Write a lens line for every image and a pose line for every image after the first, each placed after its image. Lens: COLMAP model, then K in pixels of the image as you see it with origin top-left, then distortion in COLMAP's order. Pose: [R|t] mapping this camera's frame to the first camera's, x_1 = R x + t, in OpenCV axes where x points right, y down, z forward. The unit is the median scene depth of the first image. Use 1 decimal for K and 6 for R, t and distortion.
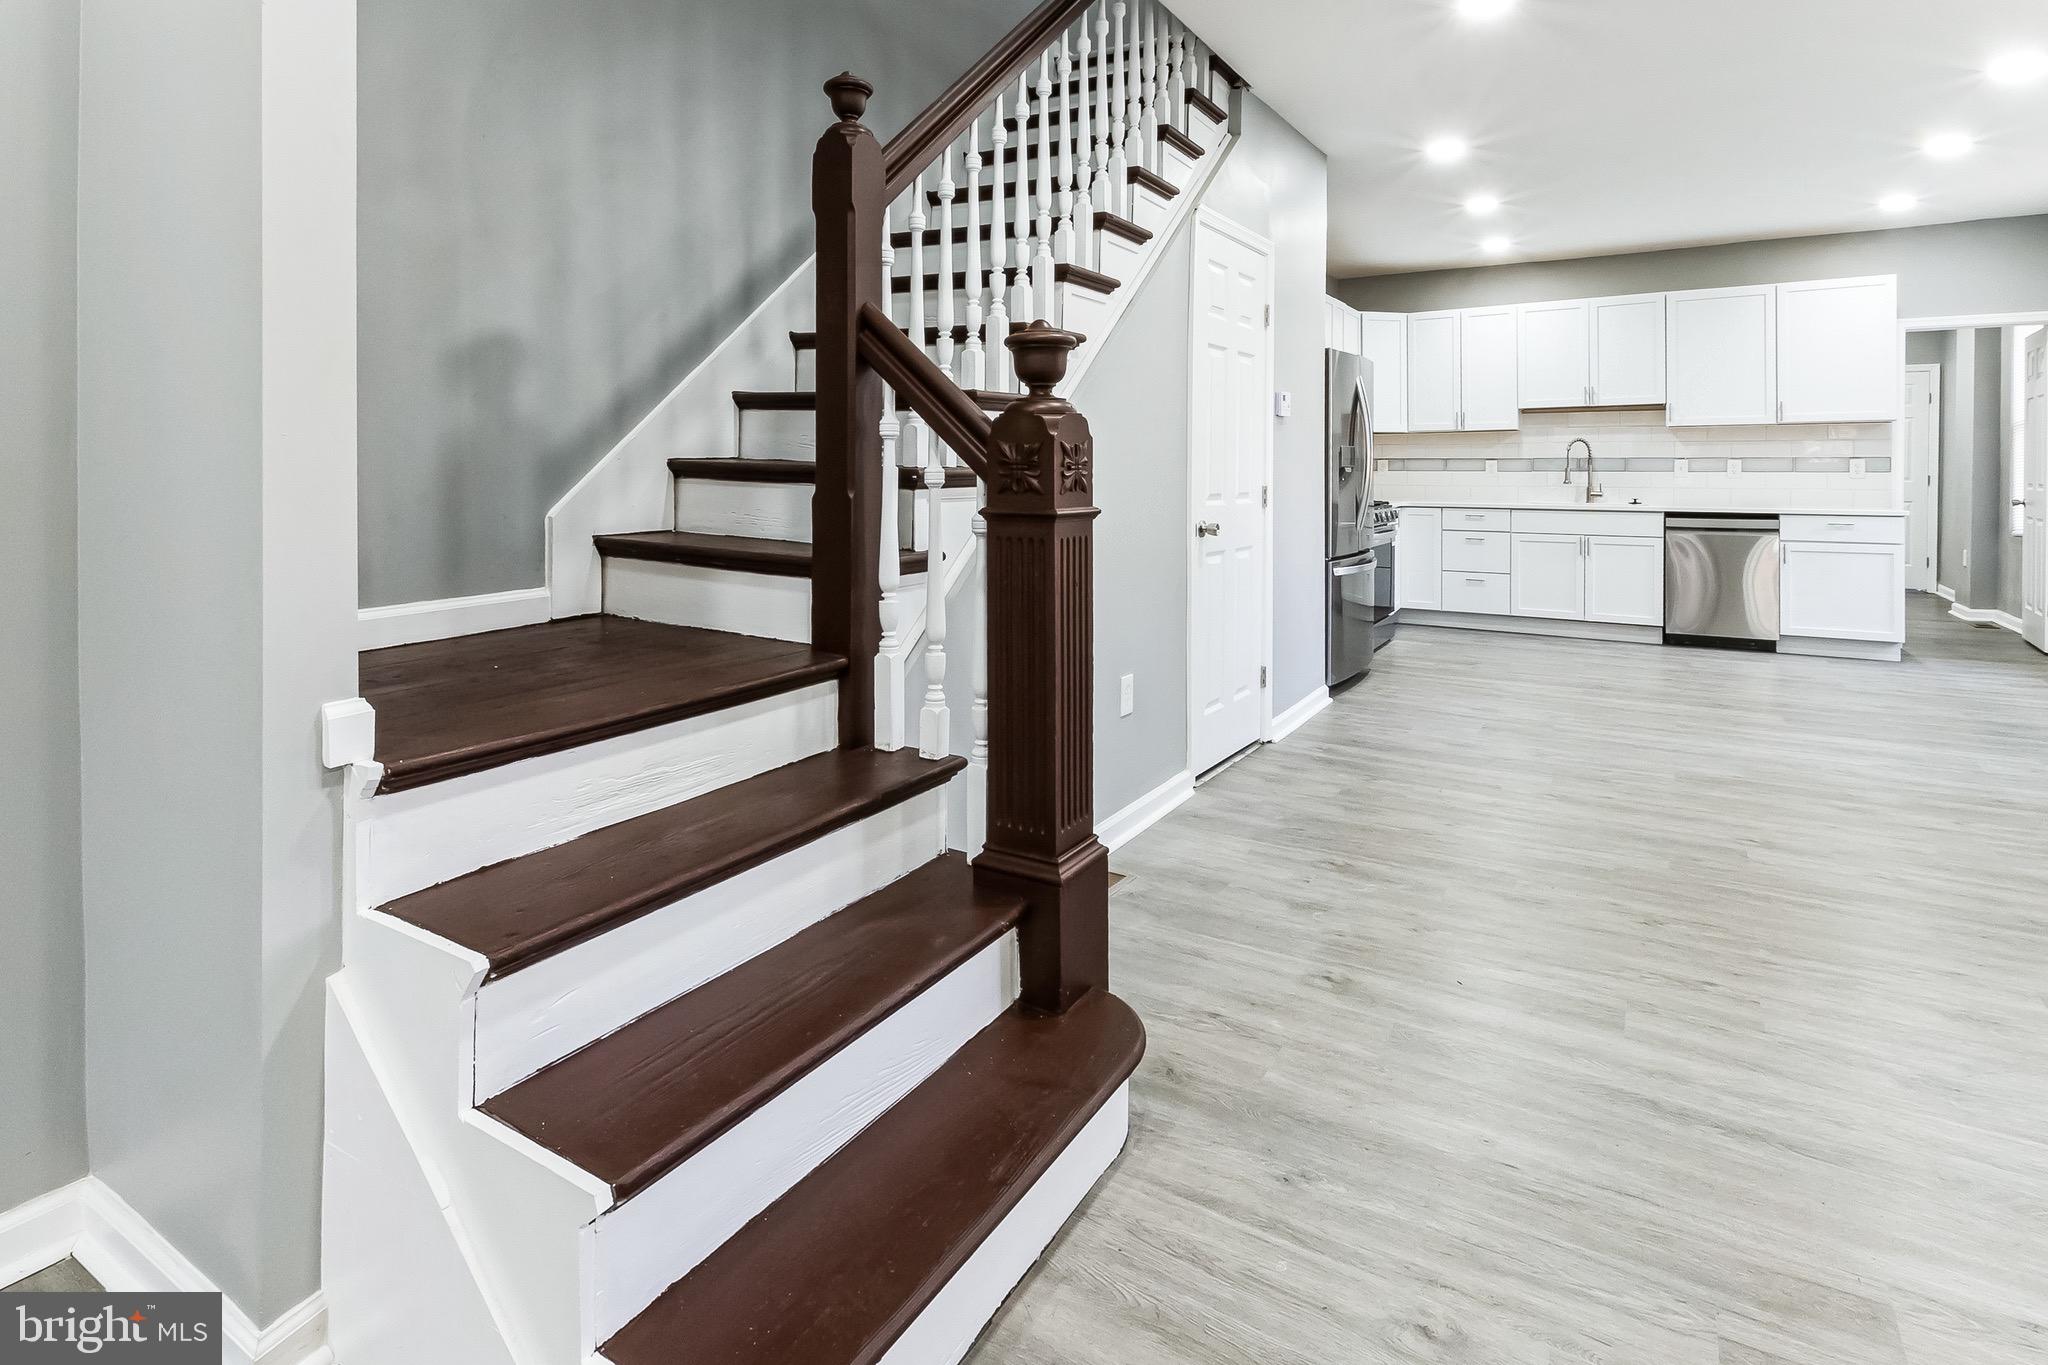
lens RADIAL K [[1018.6, 0, 1031.0], [0, 1018.6, 473.2], [0, 0, 1]] dist [0.006090, -0.002189]
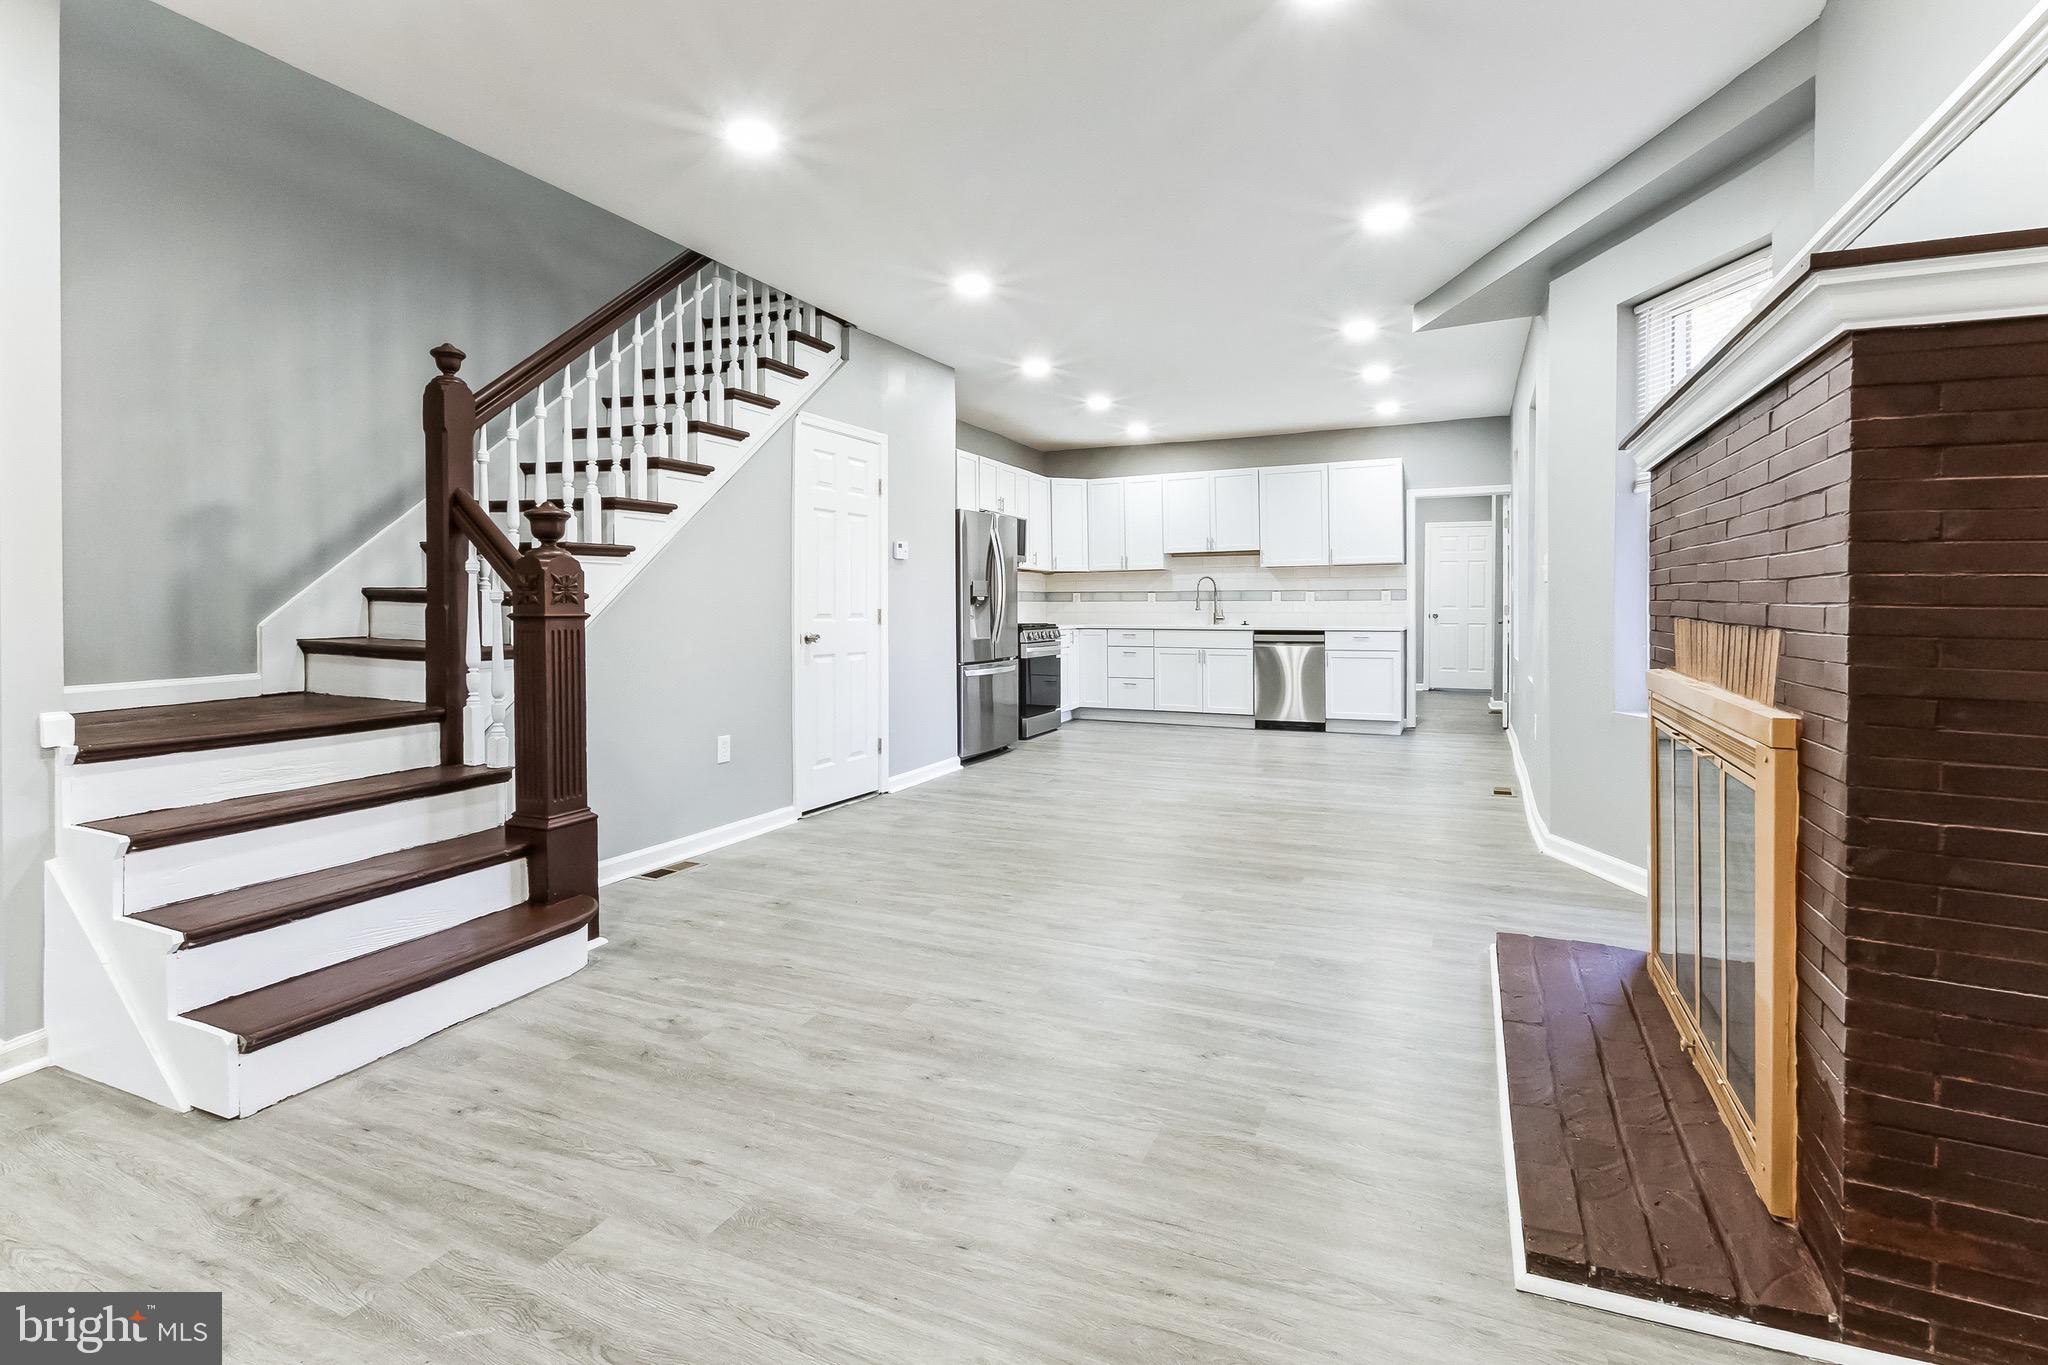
lens RADIAL K [[926.1, 0, 1031.2], [0, 926.1, 612.8], [0, 0, 1]] dist [0.017253, -0.007008]
pose [[0.993720, -0.006601, 0.111696, 0.375148], [0.006406, 0.999977, 0.002106, 0.020693], [-0.111708, -0.001377, 0.993740, -0.368777]]
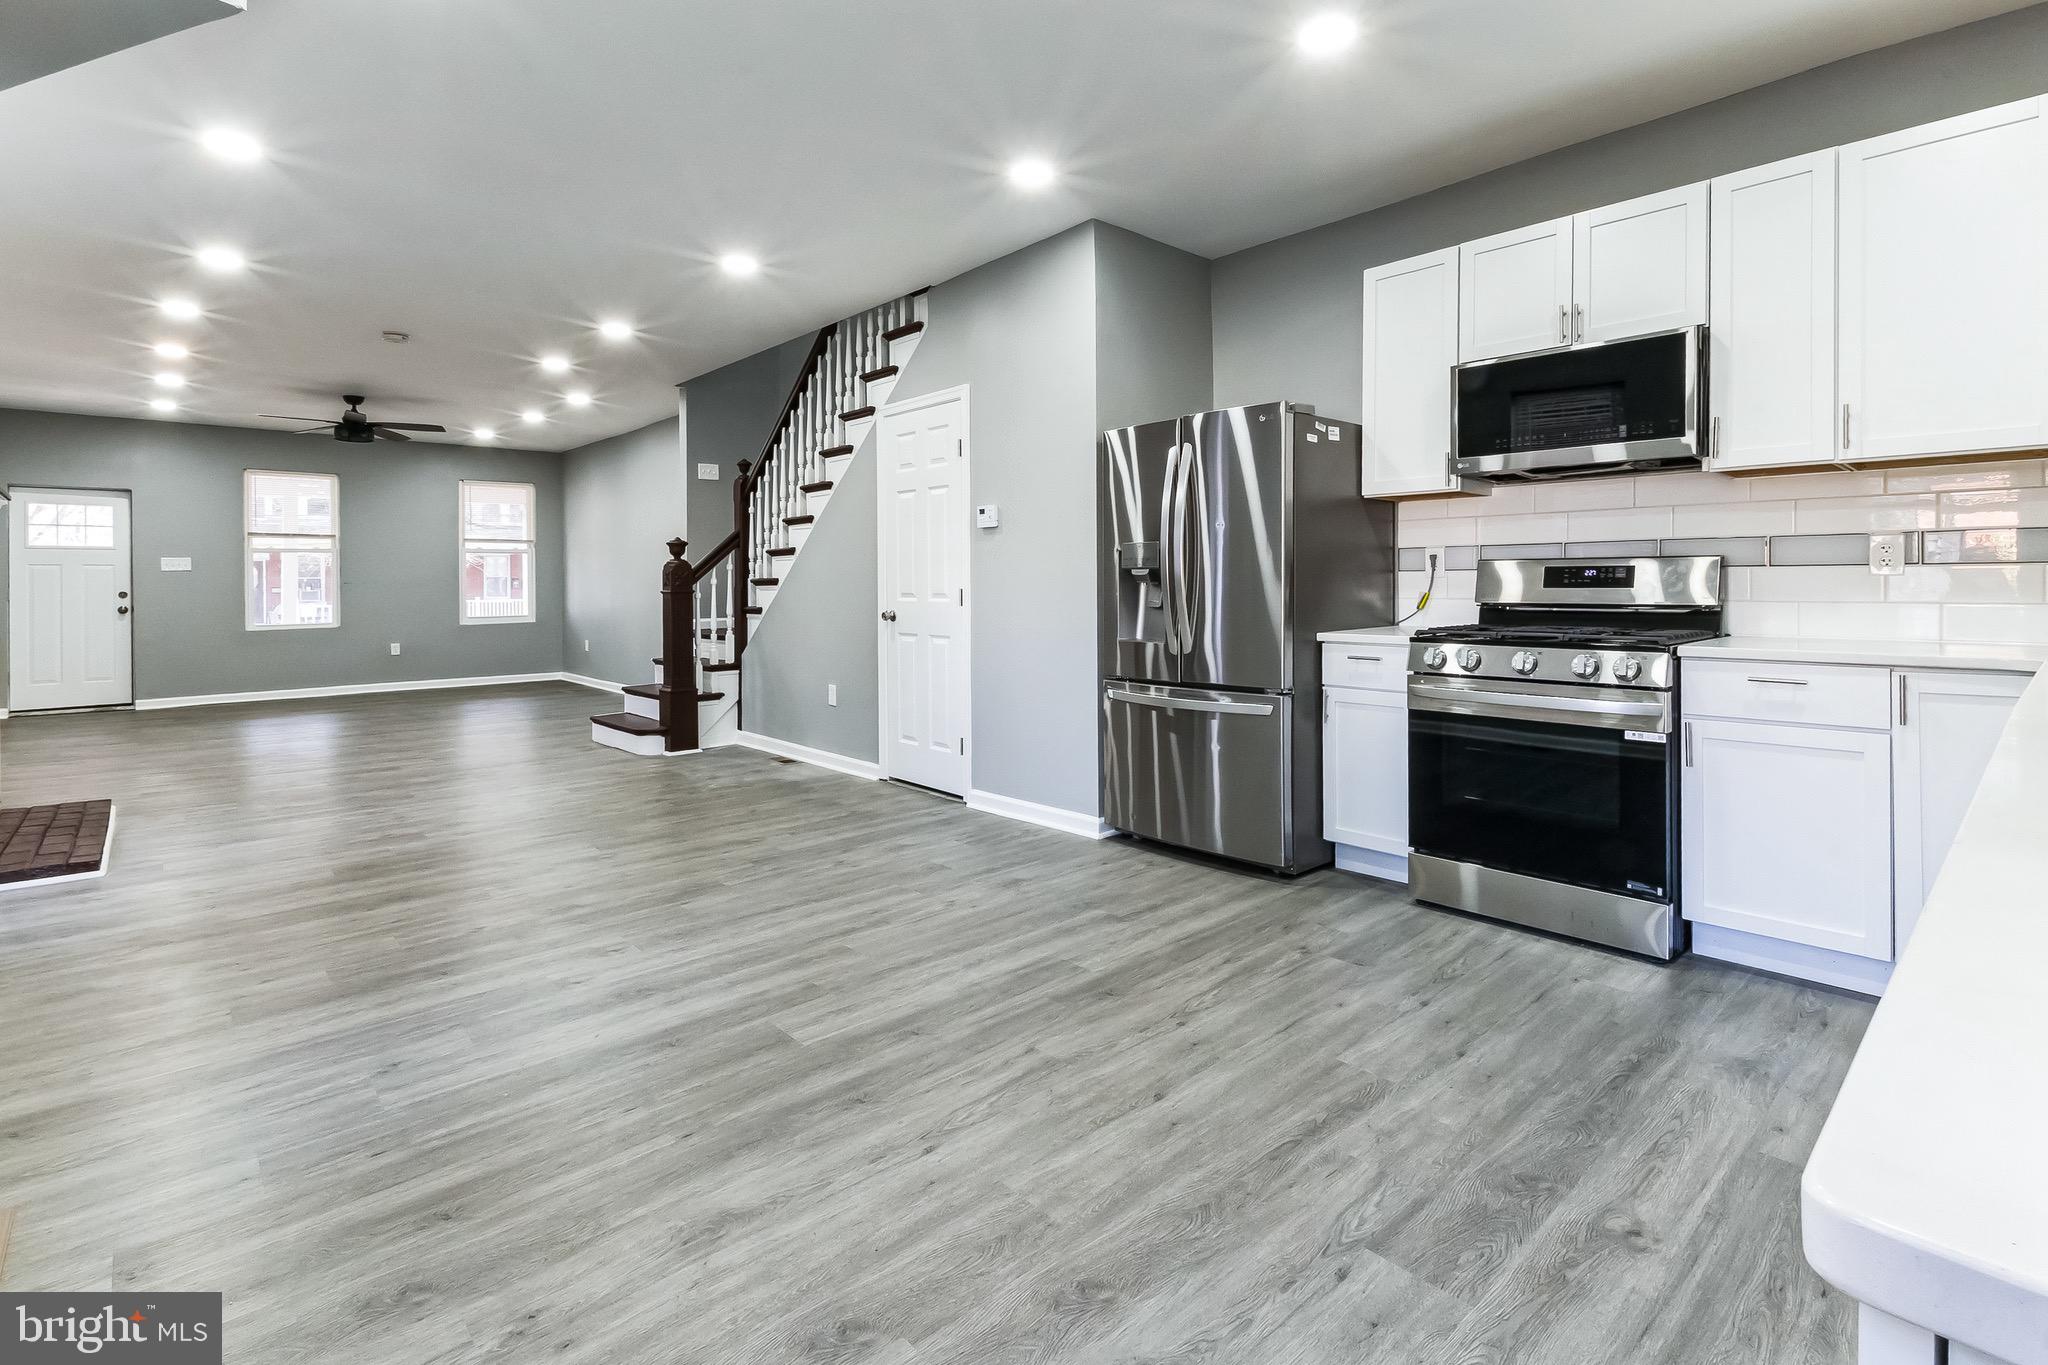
lens RADIAL K [[926.1, 0, 1006.1], [0, 926.1, 579.5], [0, 0, 1]] dist [0.017253, -0.007008]
pose [[-0.266948, -0.002068, -0.963709, 1.638986], [0.003412, 0.999989, -0.003091, 0.006436], [0.963705, -0.004114, -0.266938, 1.726186]]
